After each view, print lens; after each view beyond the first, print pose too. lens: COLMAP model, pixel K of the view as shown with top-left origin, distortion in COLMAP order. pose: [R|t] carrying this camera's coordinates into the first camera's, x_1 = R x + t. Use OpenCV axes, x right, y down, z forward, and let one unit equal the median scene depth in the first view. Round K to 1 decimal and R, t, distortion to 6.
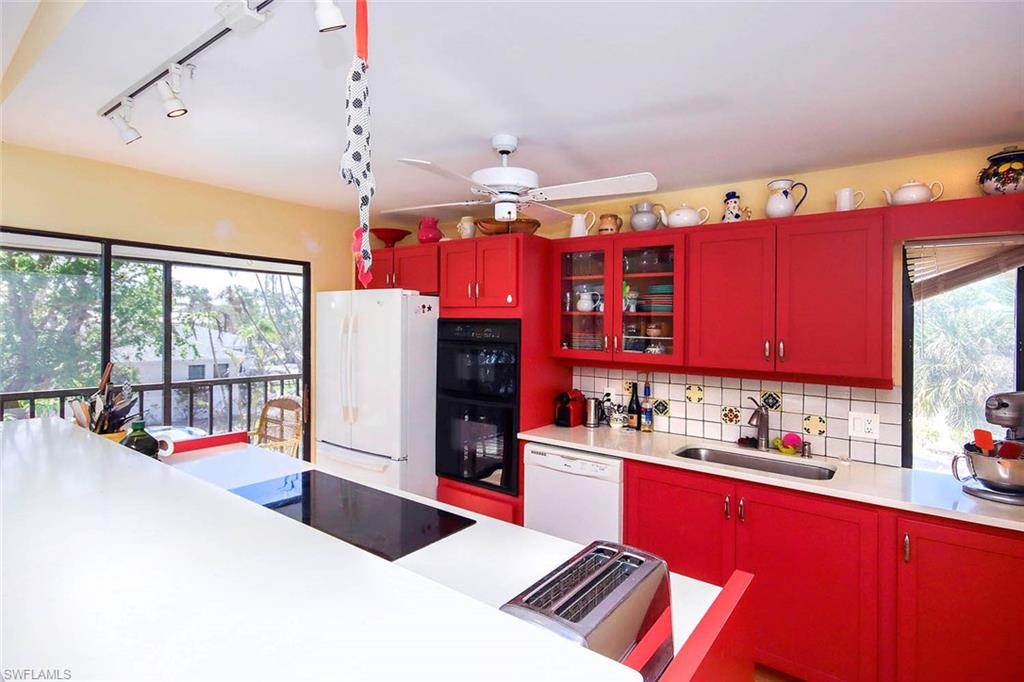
lens RADIAL K [[521.1, 0, 447.8], [0, 521.1, 323.8], [0, 0, 1]] dist [-0.001801, -0.004668]
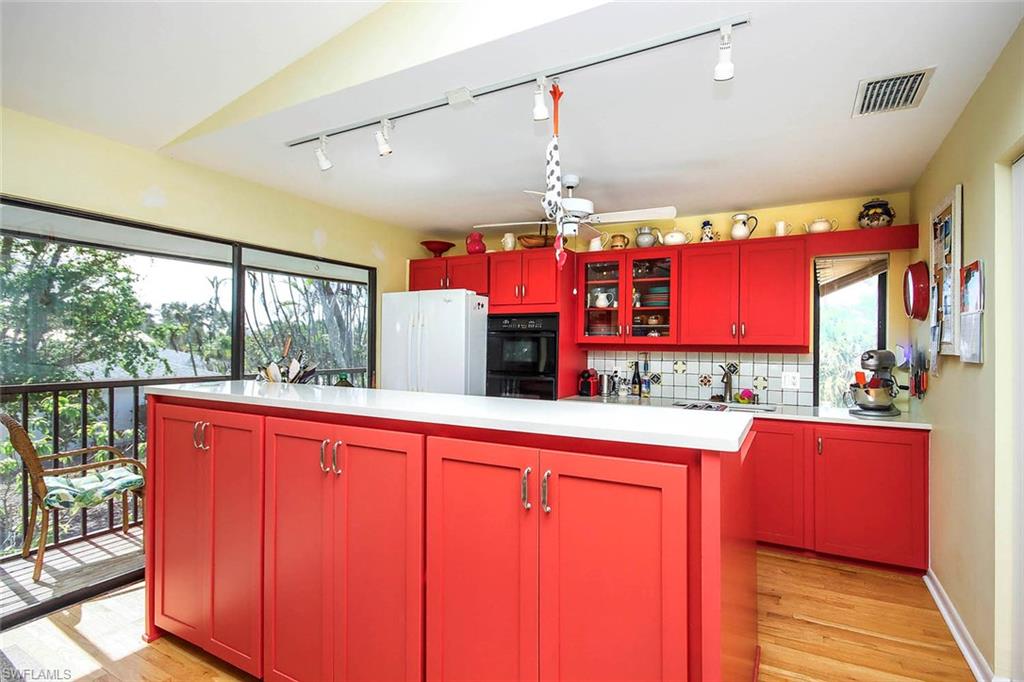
lens RADIAL K [[489.7, 0, 514.2], [0, 489.7, 345.3], [0, 0, 1]] dist [-0.005862, 0.001056]
pose [[0.981290, -0.014363, 0.191999, -0.210800], [0.011143, 0.999779, 0.017839, 0.050423], [-0.192213, -0.015365, 0.981233, -0.191949]]
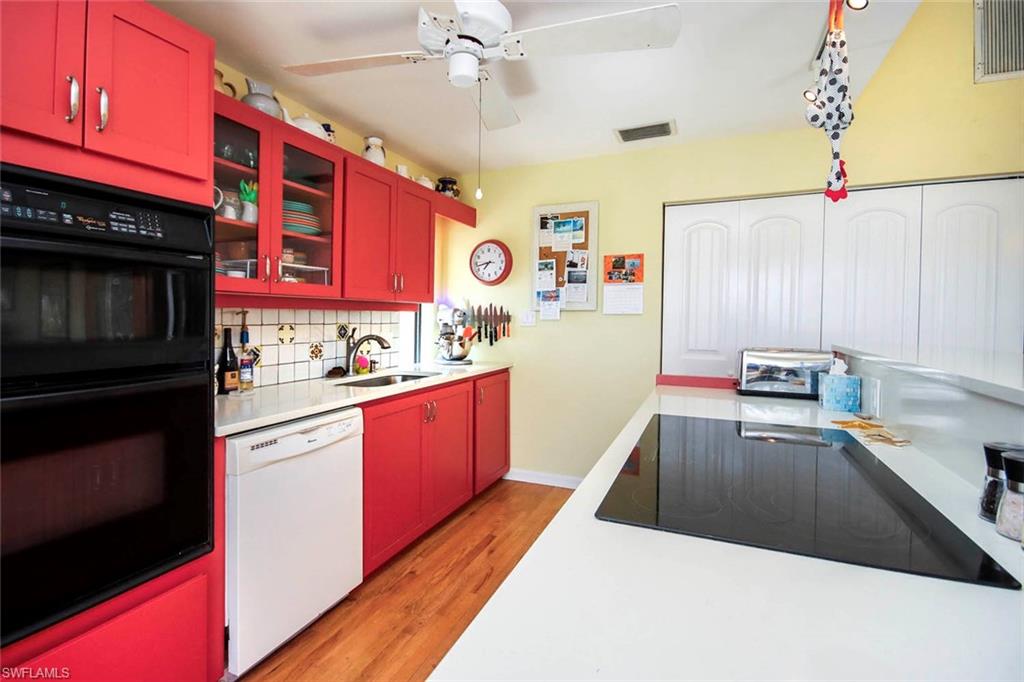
lens RADIAL K [[489.7, 0, 516.0], [0, 489.7, 315.2], [0, 0, 1]] dist [-0.005862, 0.001056]
pose [[-0.317534, -0.007587, 0.948216, -0.450562], [-0.005724, 0.999965, 0.006084, 0.098362], [-0.948230, -0.003495, -0.317566, 0.923679]]
